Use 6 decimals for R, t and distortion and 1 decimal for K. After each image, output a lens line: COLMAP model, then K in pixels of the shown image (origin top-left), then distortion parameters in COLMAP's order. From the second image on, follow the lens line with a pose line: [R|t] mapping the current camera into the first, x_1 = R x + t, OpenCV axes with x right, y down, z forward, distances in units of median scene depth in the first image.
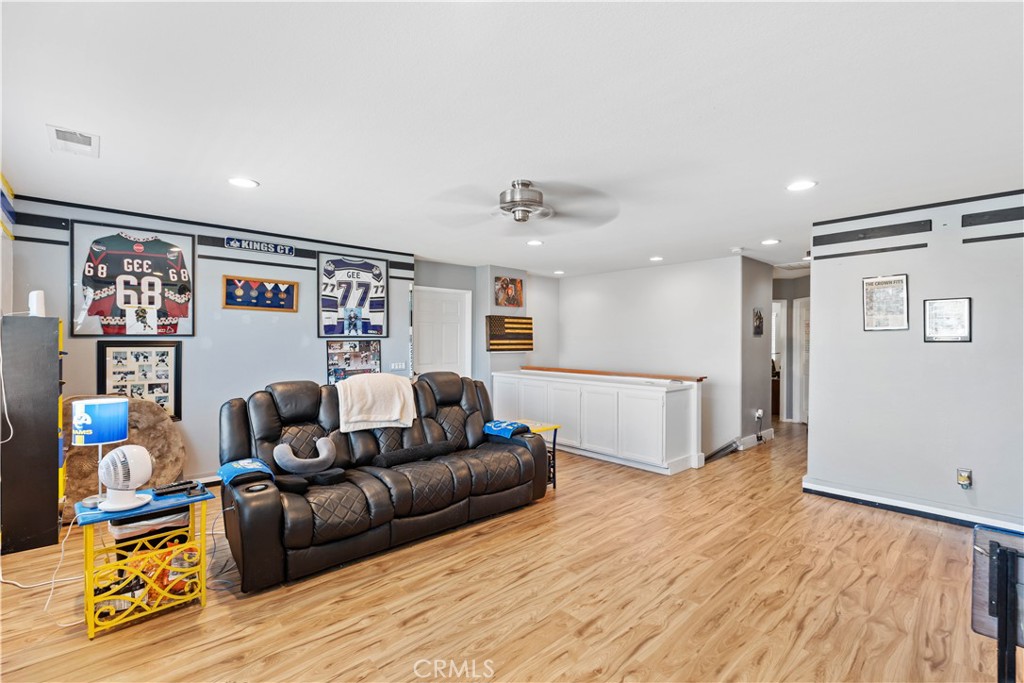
lens RADIAL K [[451.6, 0, 513.2], [0, 451.6, 342.4], [0, 0, 1]] dist [-0.002847, 0.000759]
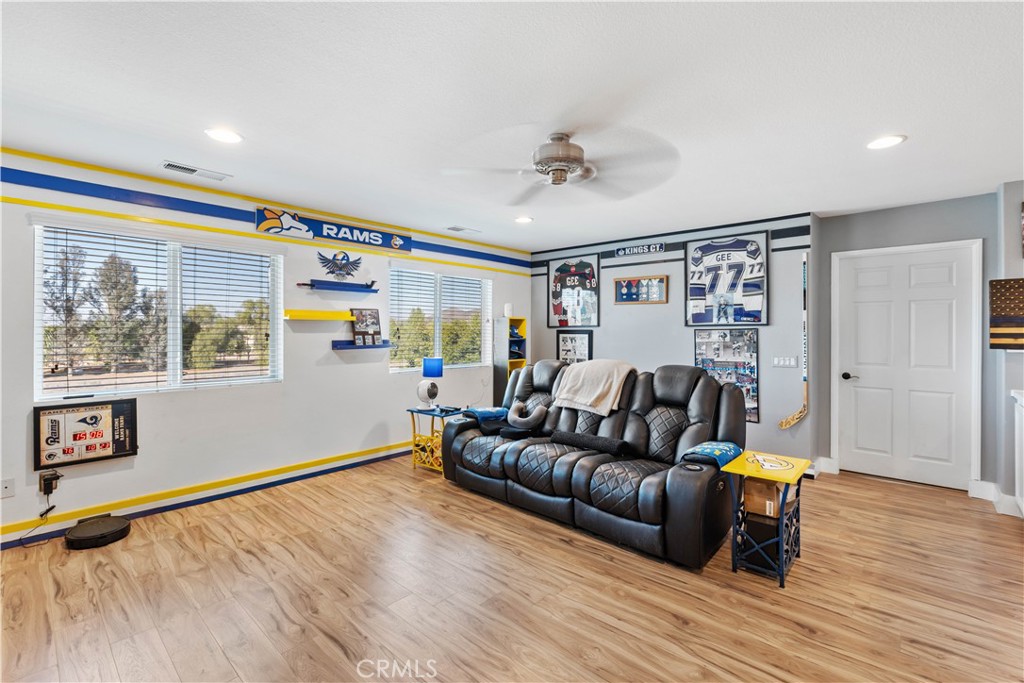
lens RADIAL K [[451.6, 0, 530.6], [0, 451.6, 329.2], [0, 0, 1]] dist [-0.002847, 0.000759]
pose [[0.115687, -0.007927, -0.993254, 0.559909], [-0.006545, 0.999940, -0.008743, 0.006958], [0.993264, 0.007513, 0.115628, 0.563816]]
